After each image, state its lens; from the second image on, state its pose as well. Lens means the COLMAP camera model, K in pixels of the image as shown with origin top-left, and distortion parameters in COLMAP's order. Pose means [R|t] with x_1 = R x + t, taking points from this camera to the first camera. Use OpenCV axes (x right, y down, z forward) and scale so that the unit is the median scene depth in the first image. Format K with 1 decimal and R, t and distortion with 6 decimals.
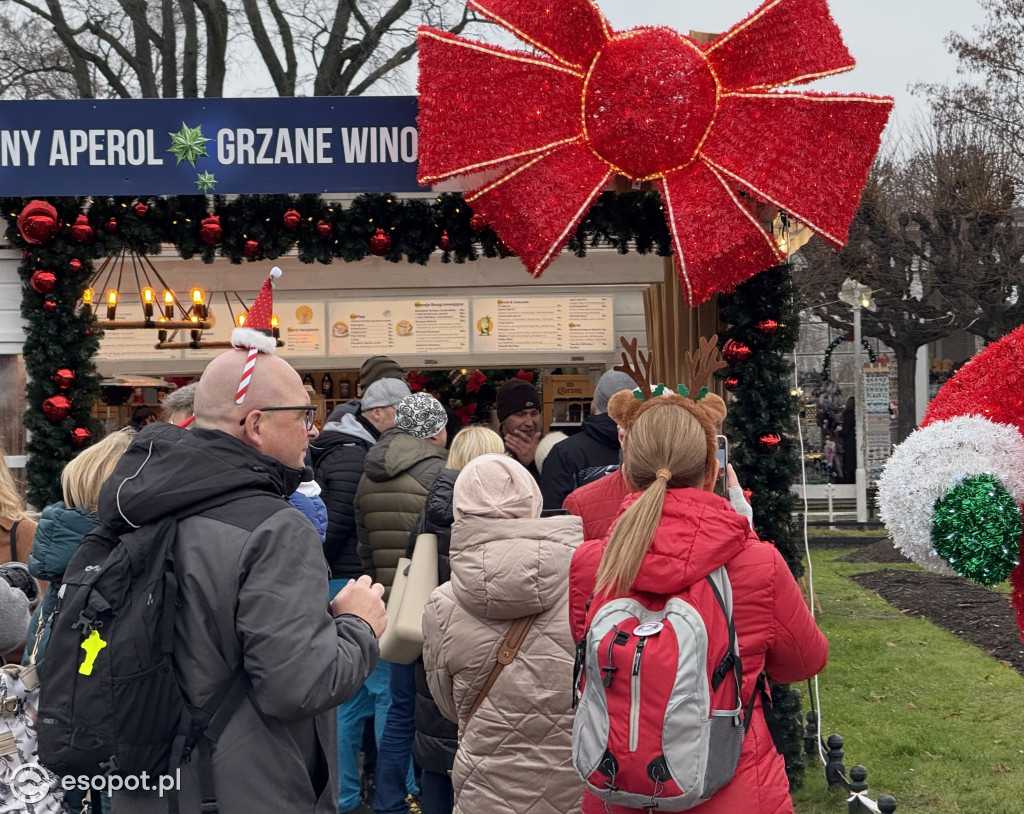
lens RADIAL K [[4020.6, 0, 512.0], [0, 4020.6, 407.0], [0, 0, 1]] dist [0.196797, 2.227966]
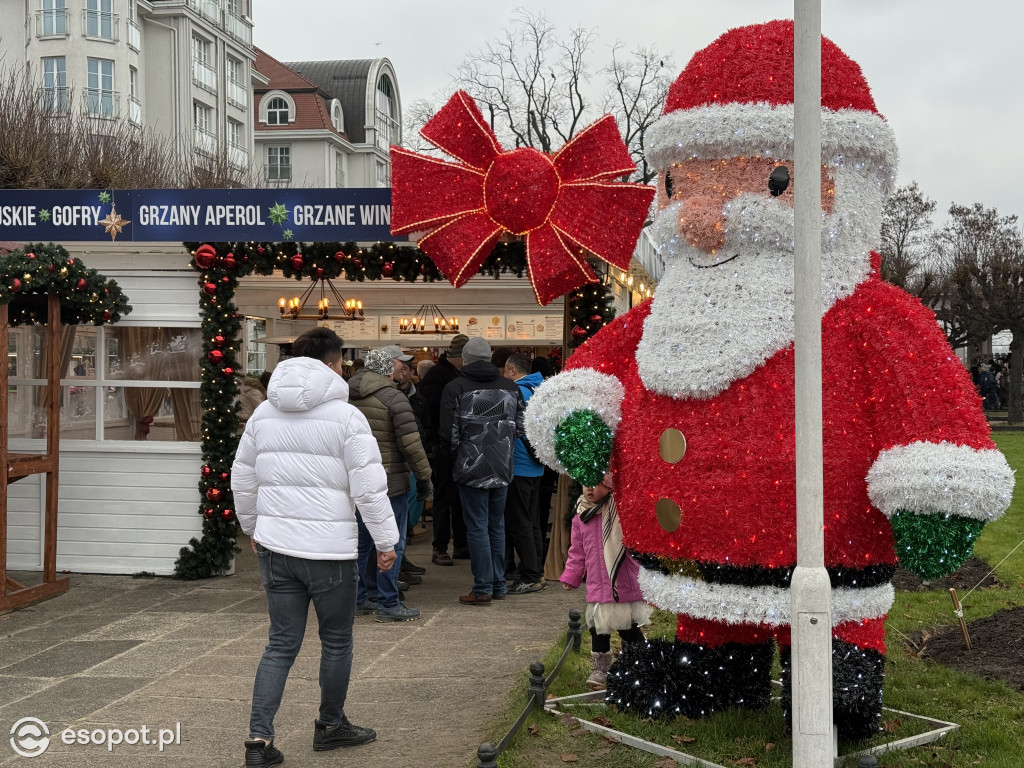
lens RADIAL K [[1424.5, 0, 512.0], [0, 1424.5, 384.0], [0, 0, 1]] dist [0.161221, -0.244493]
pose [[0.988311, 0.022213, -0.150827, 0.124701], [-0.020343, 0.999696, 0.013931, 0.000903], [0.151091, -0.010700, 0.988462, 0.371122]]
